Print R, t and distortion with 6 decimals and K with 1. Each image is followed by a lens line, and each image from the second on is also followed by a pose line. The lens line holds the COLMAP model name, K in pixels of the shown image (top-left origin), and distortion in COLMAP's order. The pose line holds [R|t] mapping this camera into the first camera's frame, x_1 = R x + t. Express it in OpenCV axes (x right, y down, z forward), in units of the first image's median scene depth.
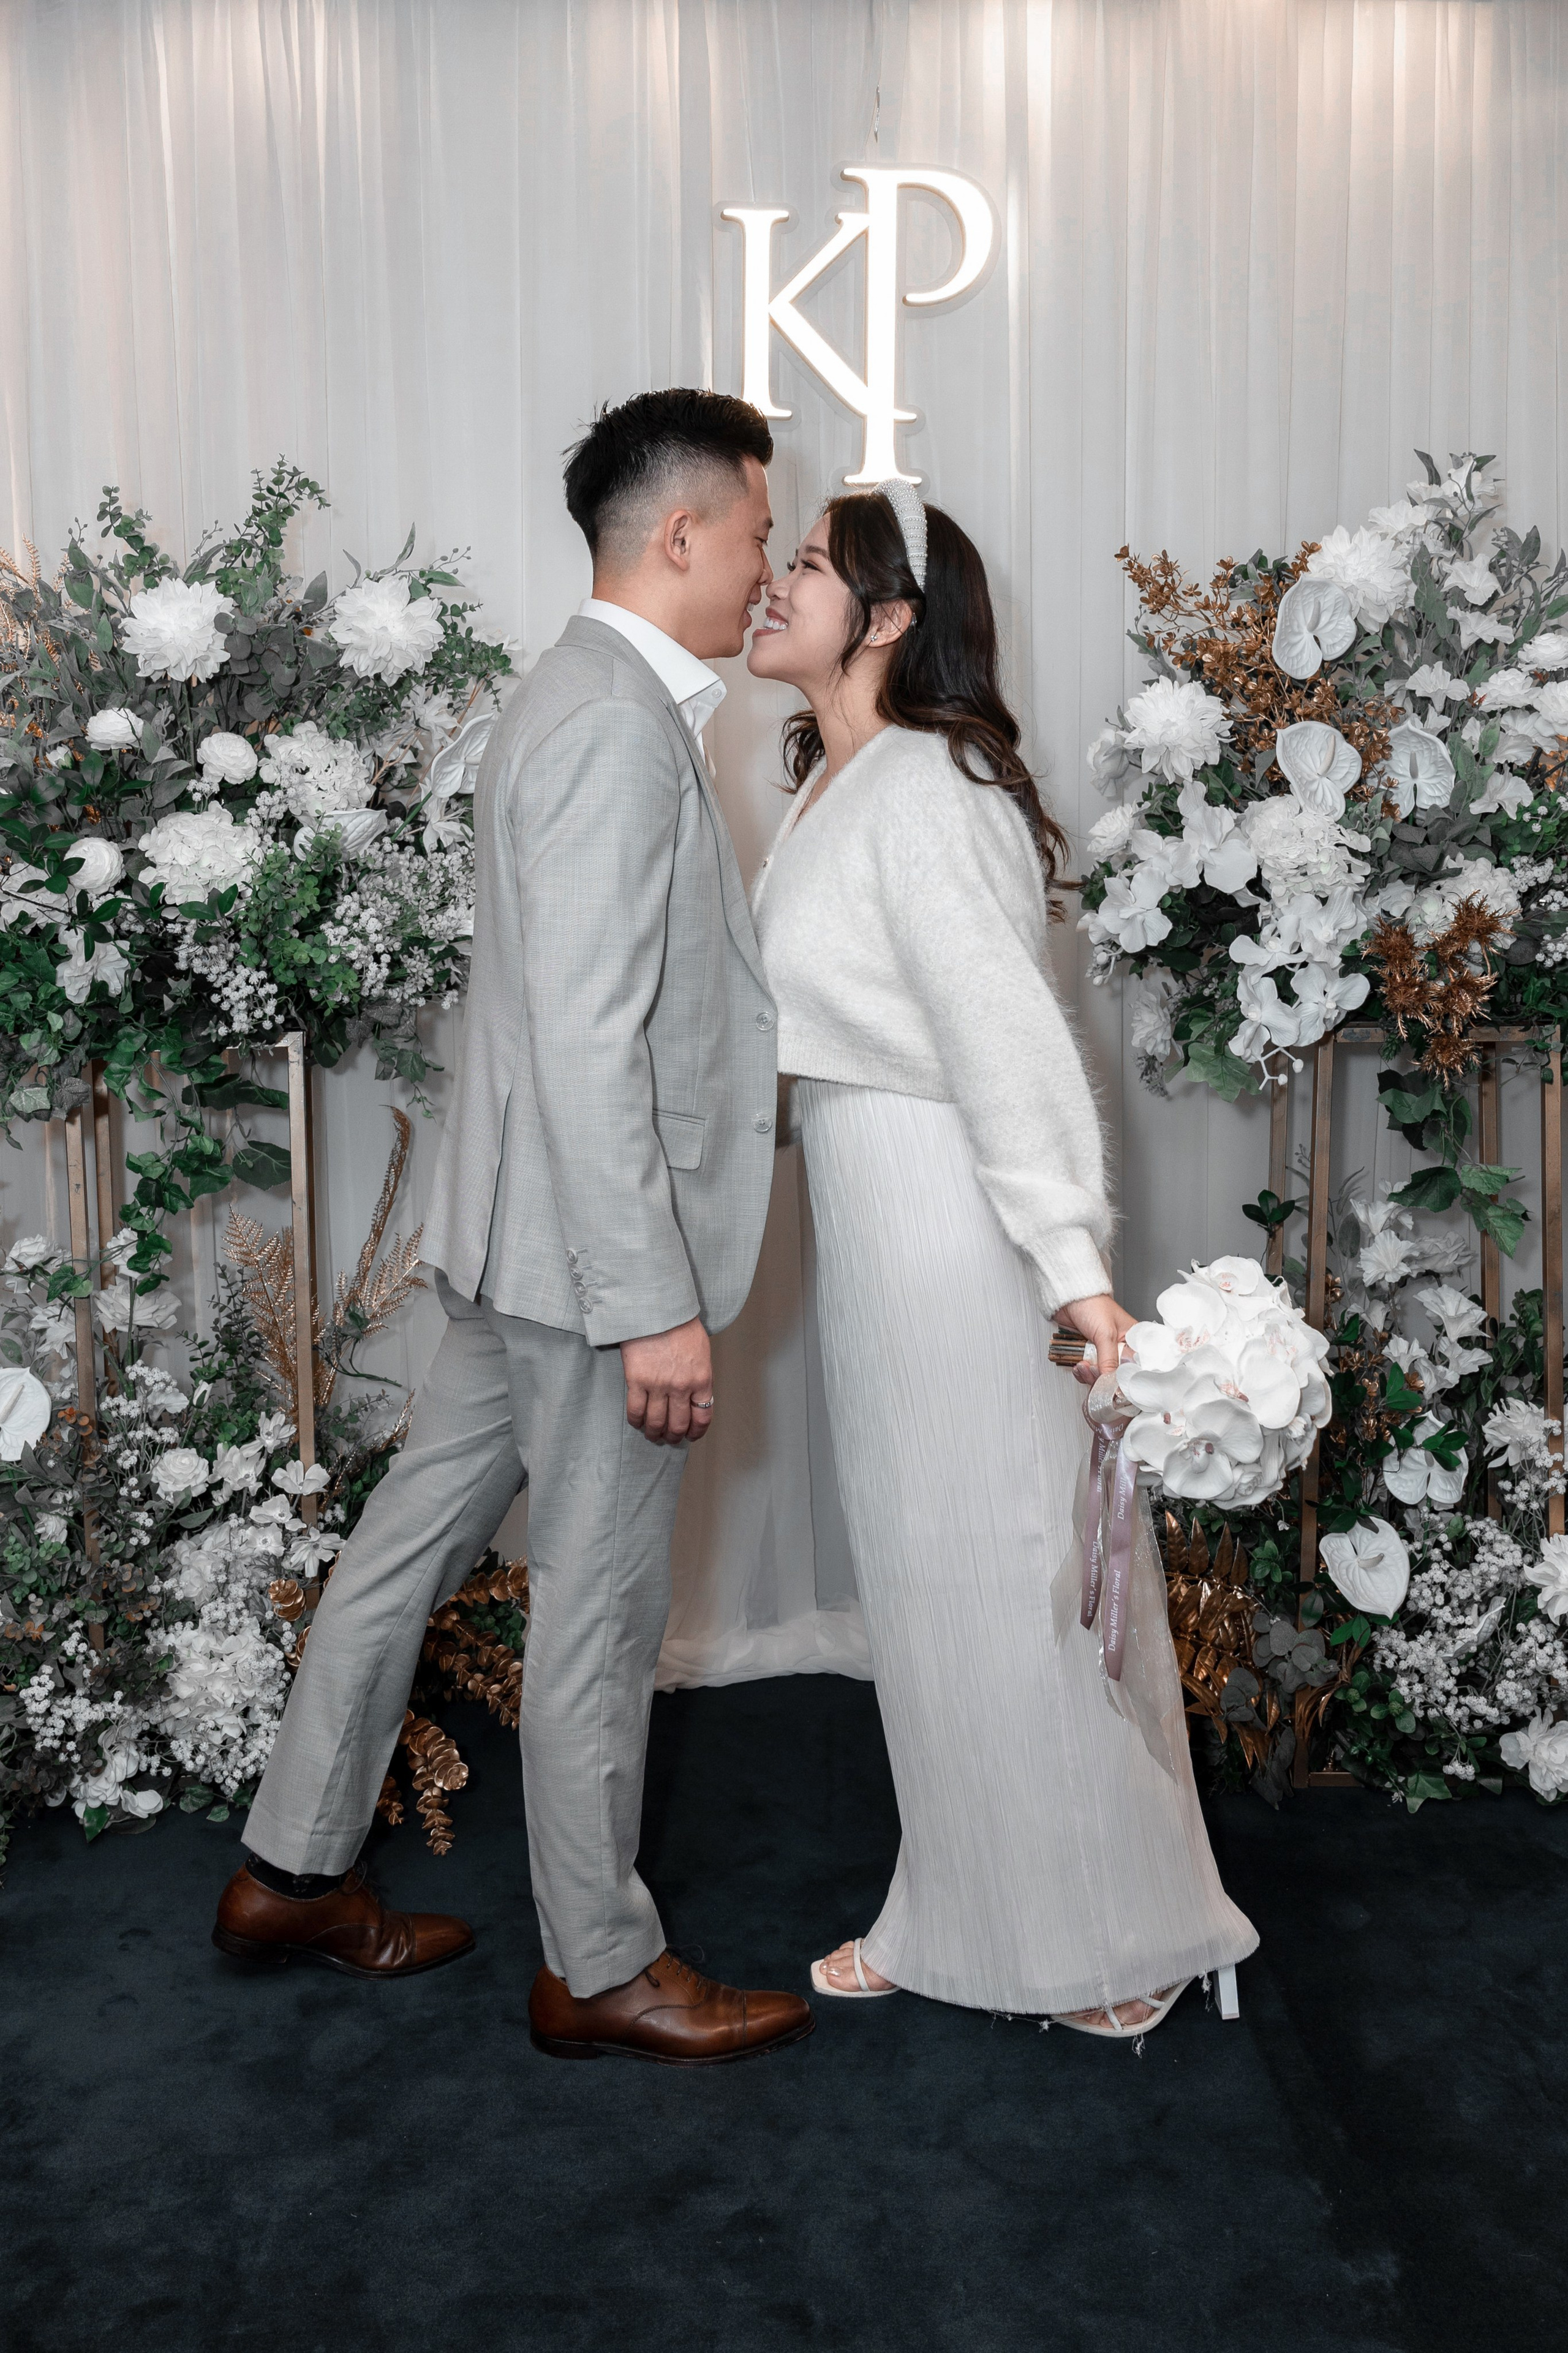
lens RADIAL K [[2199.4, 0, 794.7], [0, 2199.4, 933.2], [0, 0, 1]] dist [0.006213, -0.013842]
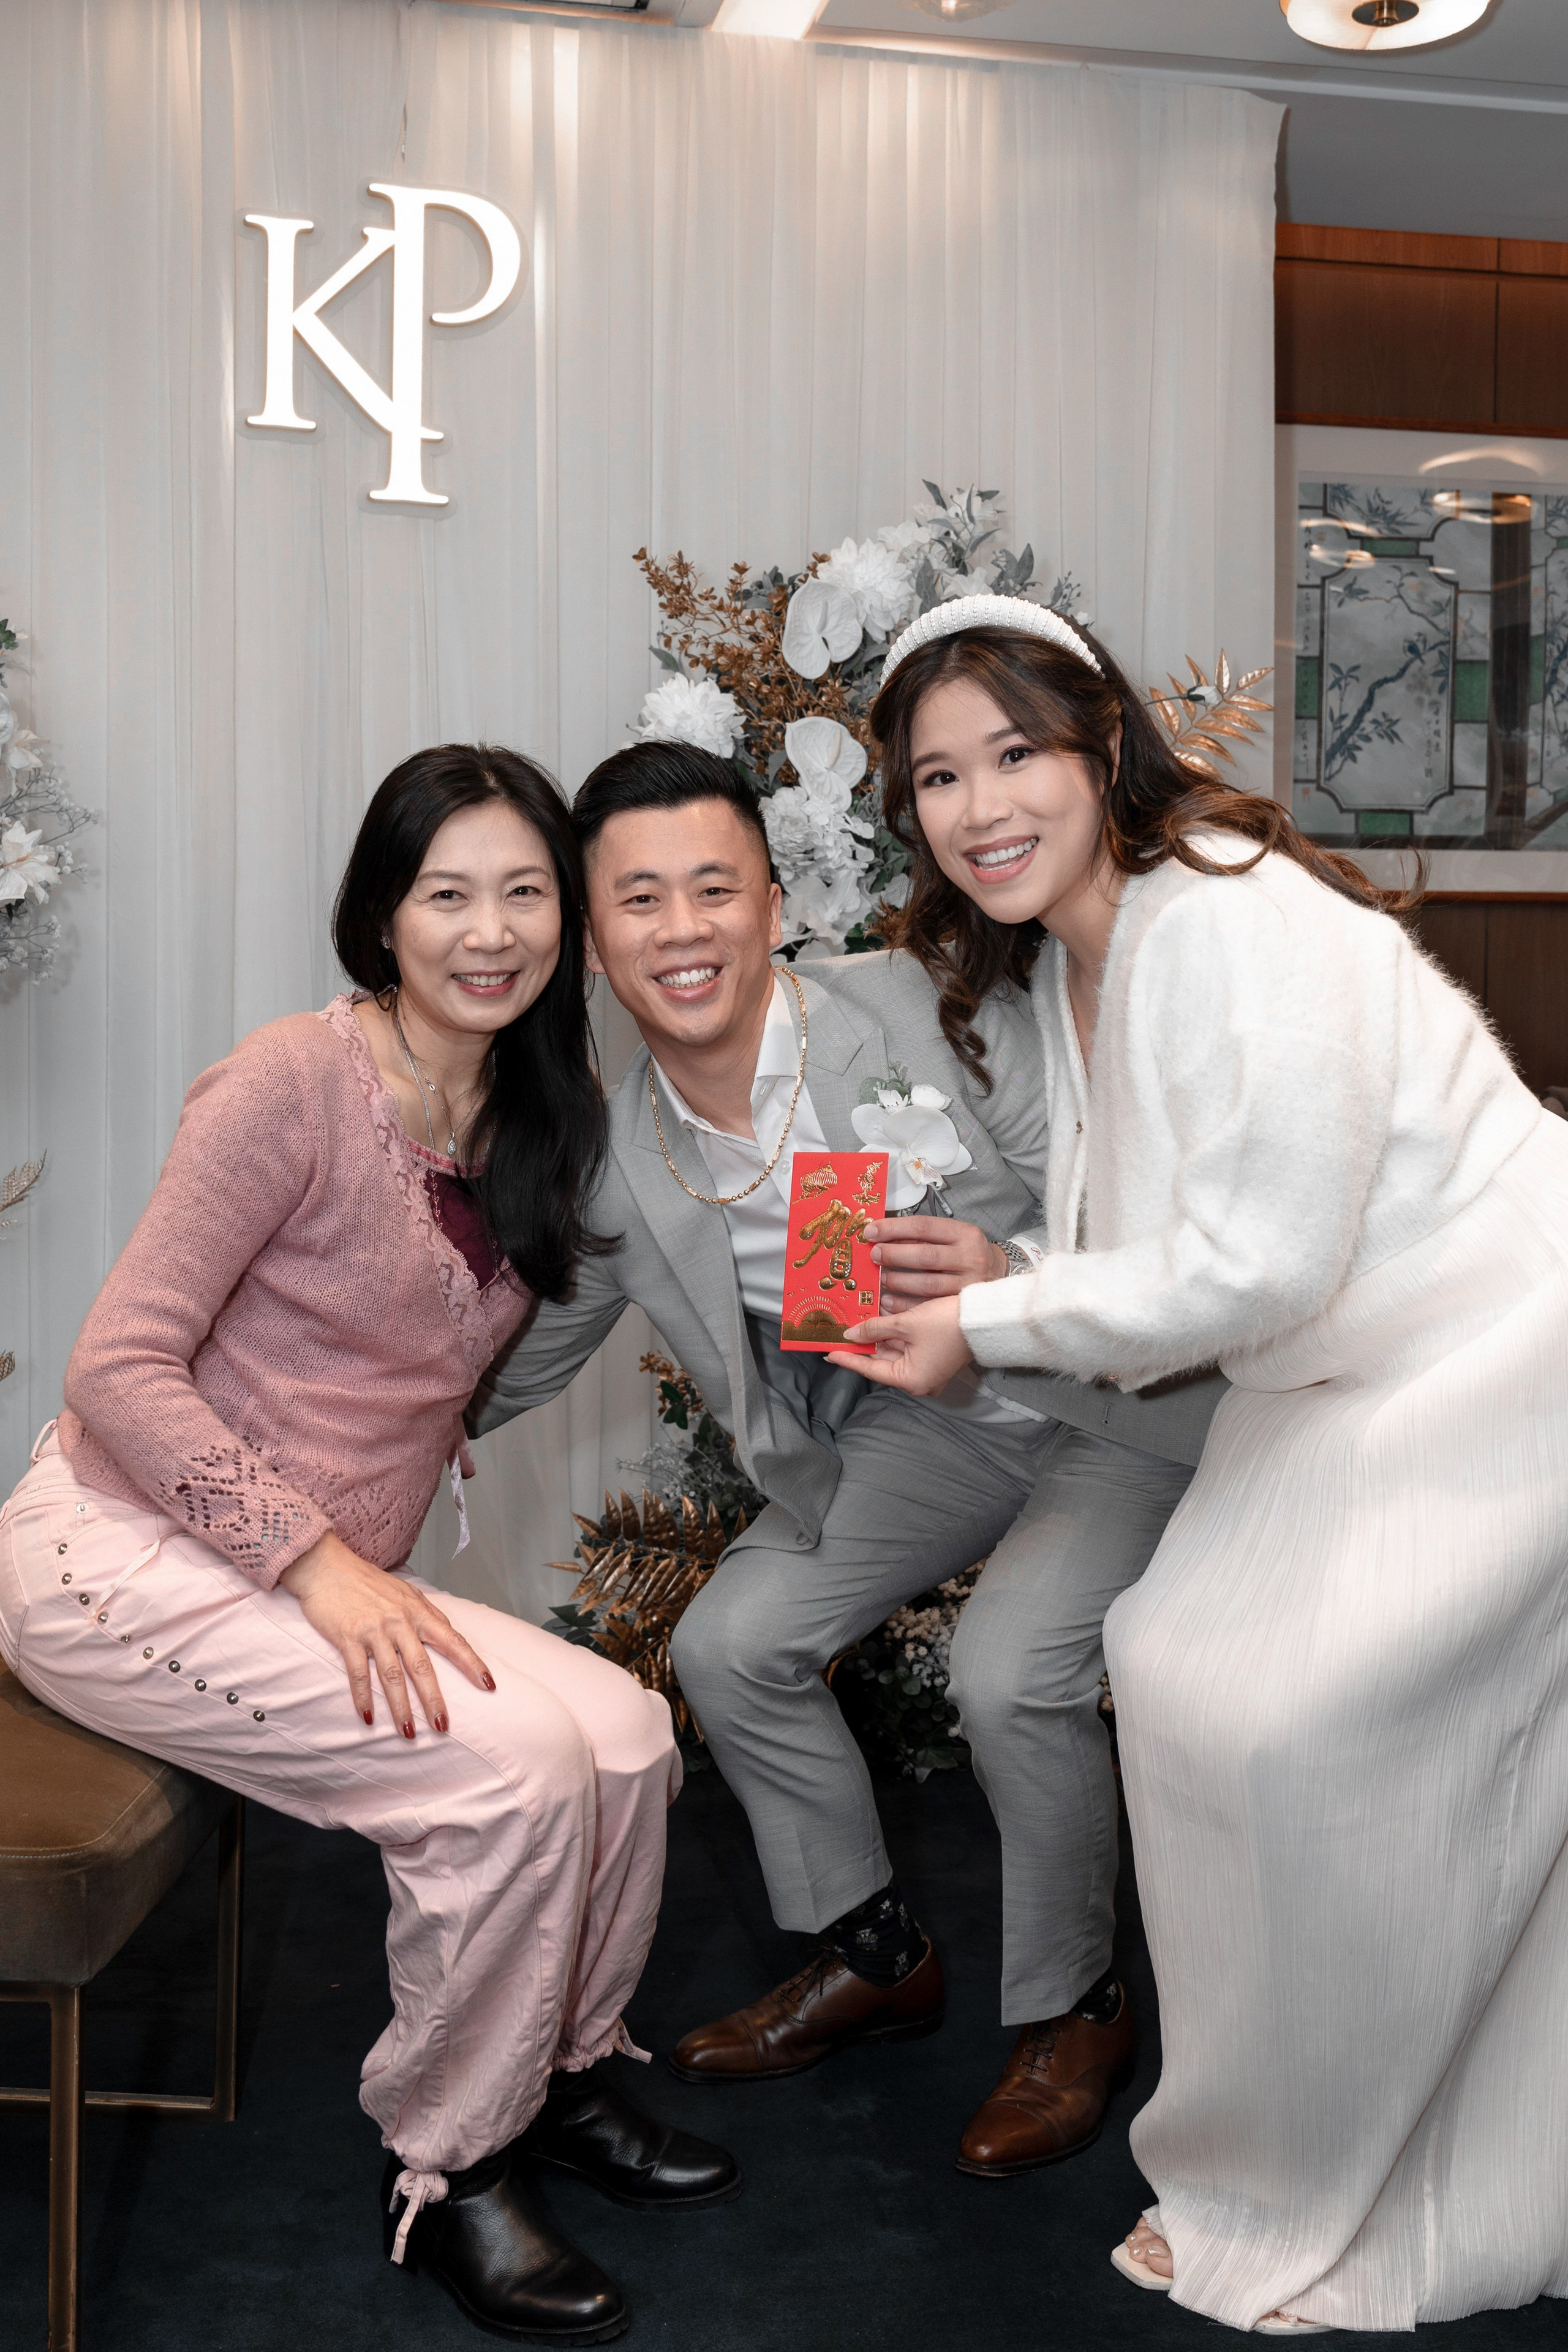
lens RADIAL K [[2348.9, 0, 774.5], [0, 2348.9, 1090.8], [0, 0, 1]] dist [-0.008475, 0.013909]
pose [[0.984570, 0.003655, 0.174952, 0.021060], [0.002331, 0.999419, -0.033996, 0.114980], [-0.174974, 0.033879, 0.983990, -0.075934]]
